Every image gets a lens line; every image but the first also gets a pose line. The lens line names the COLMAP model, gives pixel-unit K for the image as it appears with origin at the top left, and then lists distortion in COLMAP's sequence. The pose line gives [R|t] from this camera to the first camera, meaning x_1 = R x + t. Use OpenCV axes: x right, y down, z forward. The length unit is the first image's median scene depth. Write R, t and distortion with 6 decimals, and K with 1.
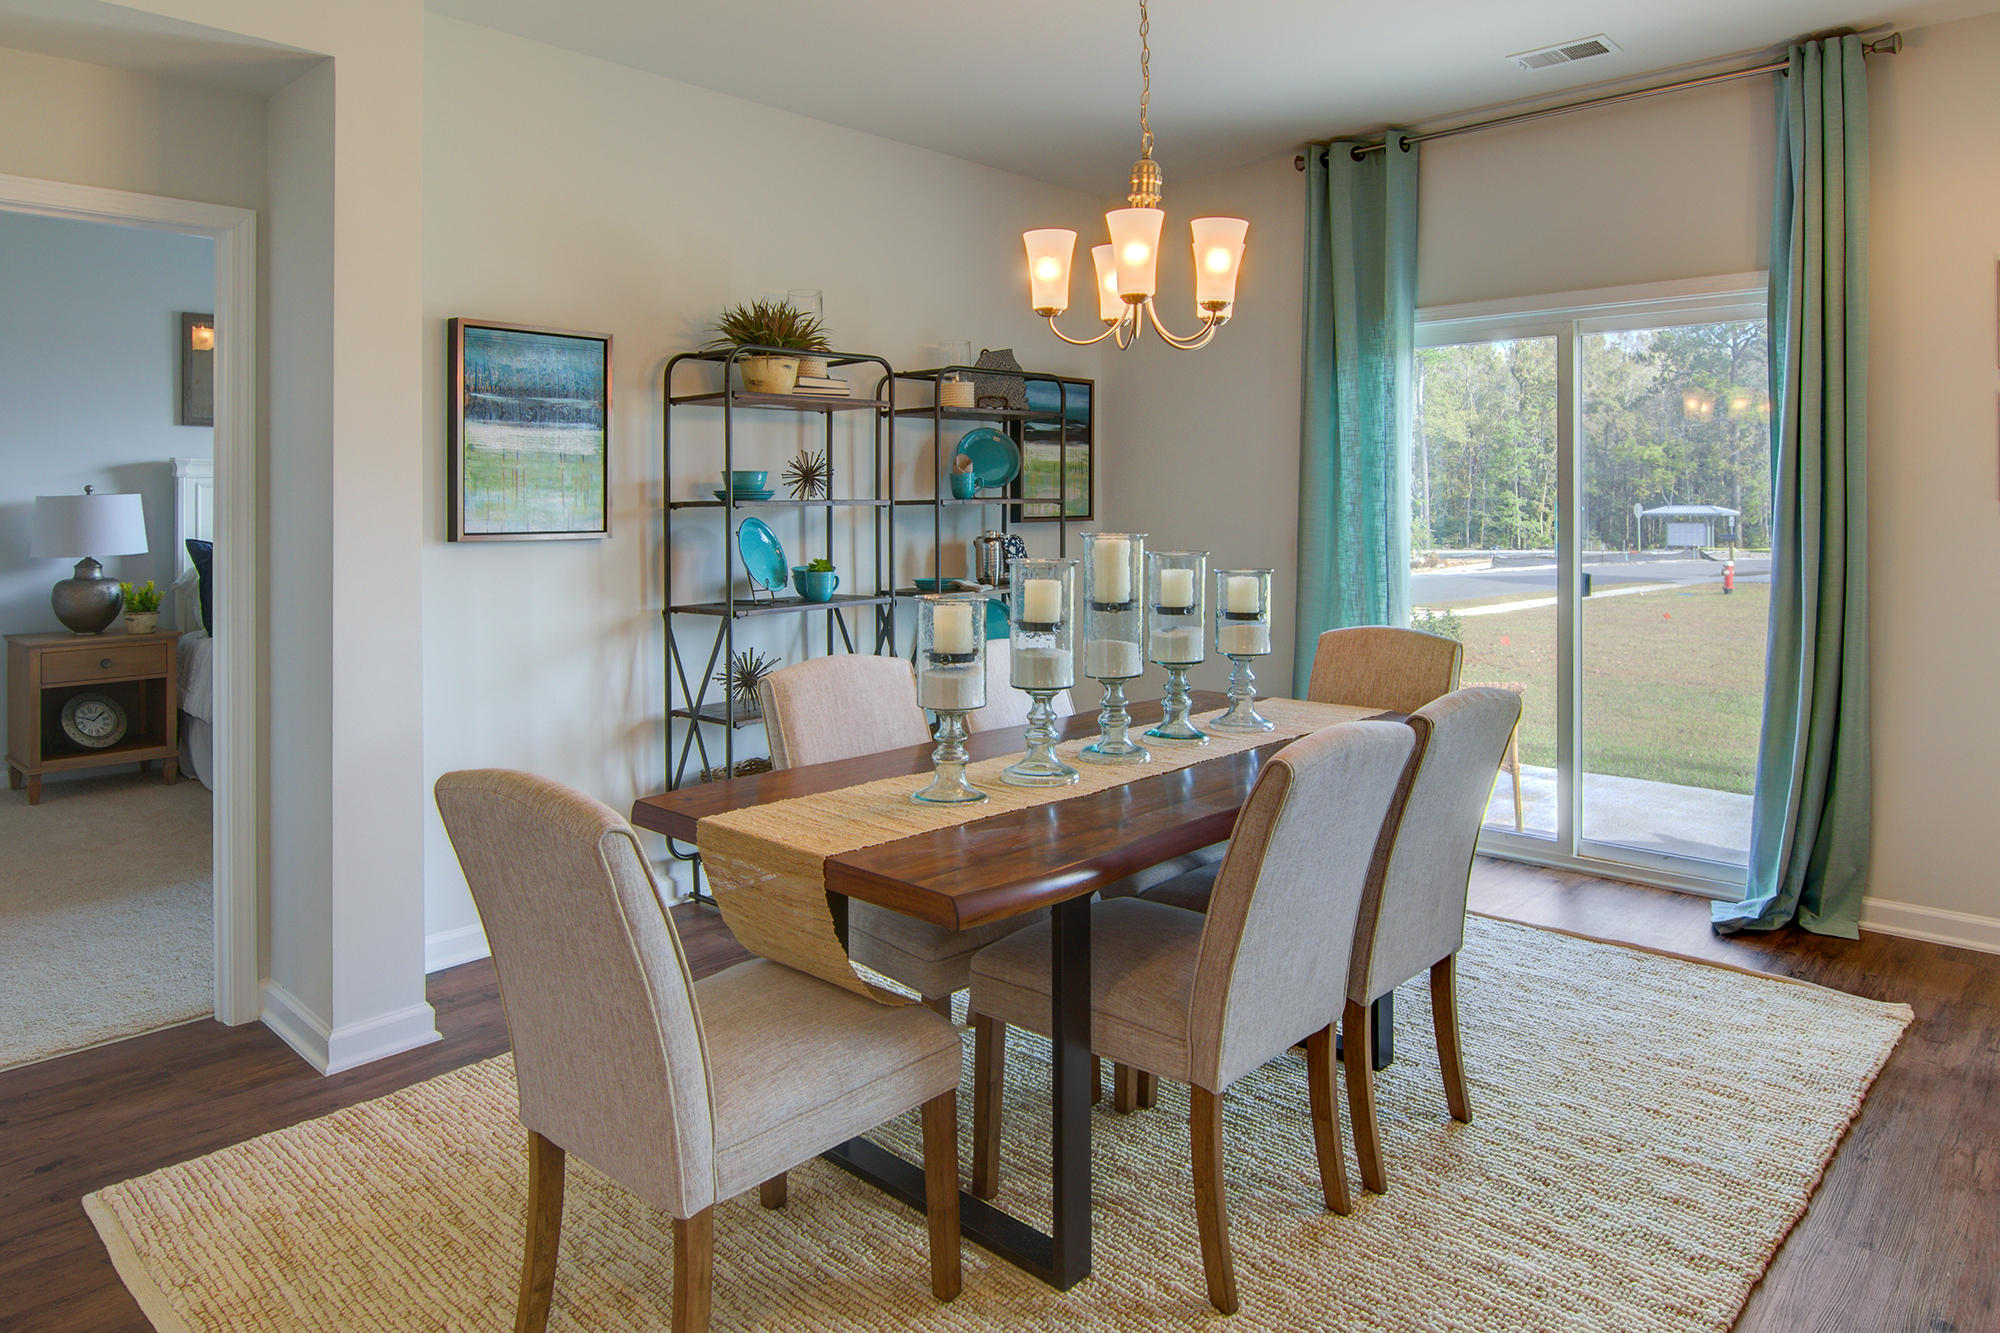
lens RADIAL K [[1234.1, 0, 993.9], [0, 1234.1, 502.0], [0, 0, 1]] dist [-0.002103, -0.003116]
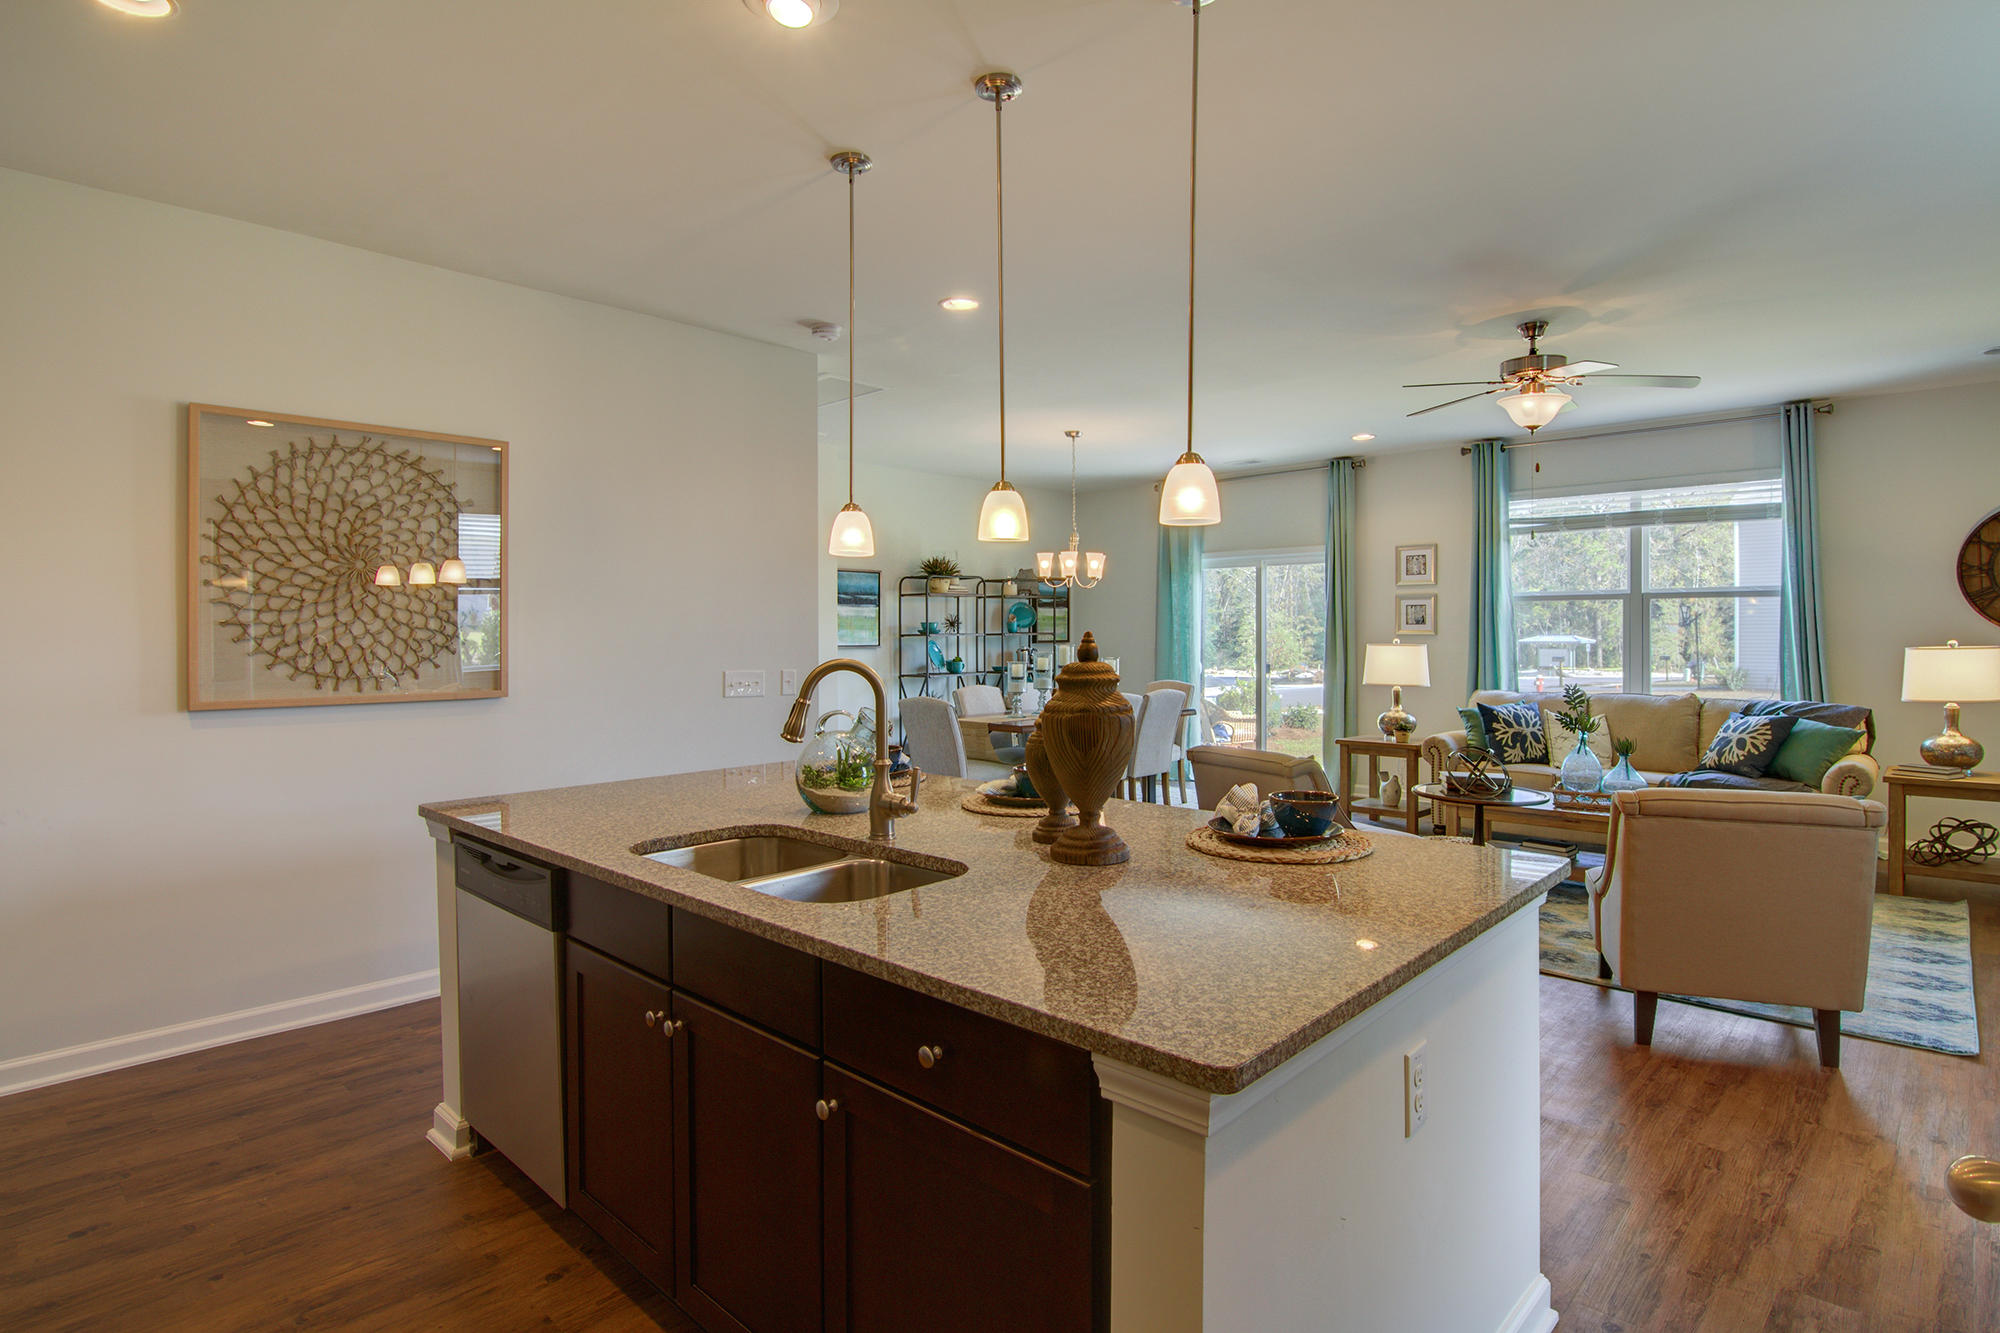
lens RADIAL K [[1013.5, 0, 995.2], [0, 1013.5, 646.4], [0, 0, 1]] dist [-0.001134, -0.015140]
pose [[0.999812, 0.001734, -0.019336, -0.023149], [-0.001444, 0.999887, 0.014985, -0.006442], [0.019360, -0.014954, 0.999701, -1.109225]]
